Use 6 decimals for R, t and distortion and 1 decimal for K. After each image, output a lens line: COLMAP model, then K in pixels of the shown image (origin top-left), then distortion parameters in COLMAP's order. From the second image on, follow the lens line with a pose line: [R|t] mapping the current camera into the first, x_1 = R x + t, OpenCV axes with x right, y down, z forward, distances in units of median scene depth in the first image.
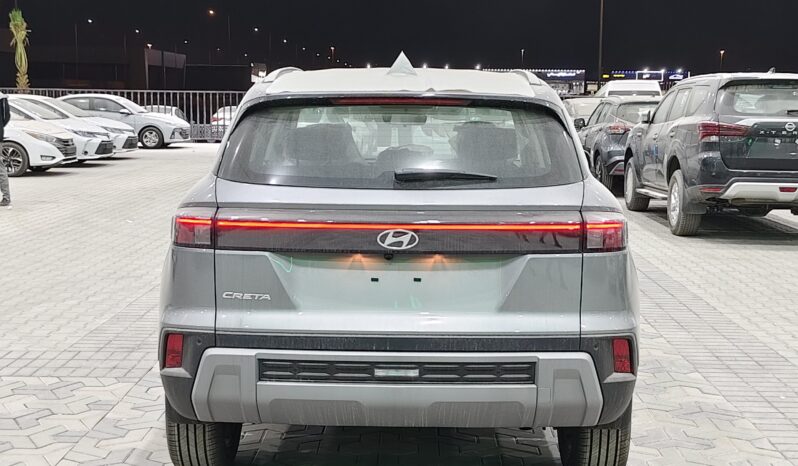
lens RADIAL K [[1135.6, 0, 387.4], [0, 1135.6, 233.4], [0, 0, 1]] dist [0.076231, -0.082745]
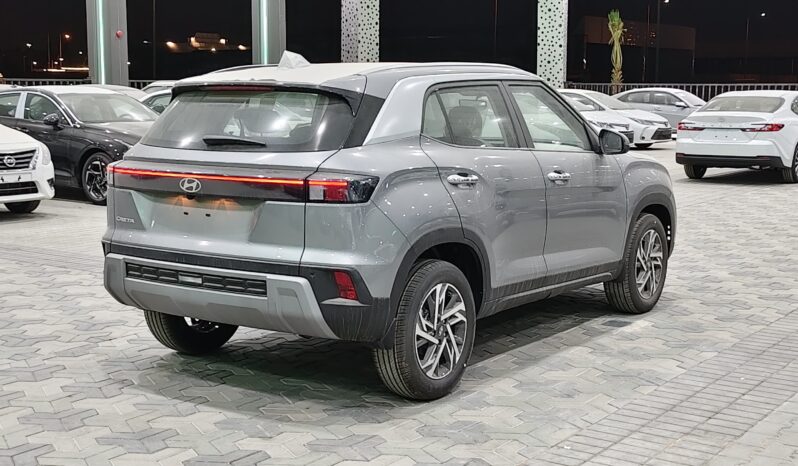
lens RADIAL K [[1135.6, 0, 387.4], [0, 1135.6, 233.4], [0, 0, 1]] dist [0.076231, -0.082745]
pose [[0.823899, 0.067266, -0.562730, 0.992262], [-0.064920, 0.997597, 0.024198, 0.014739], [0.563006, 0.016596, 0.826286, -0.036442]]
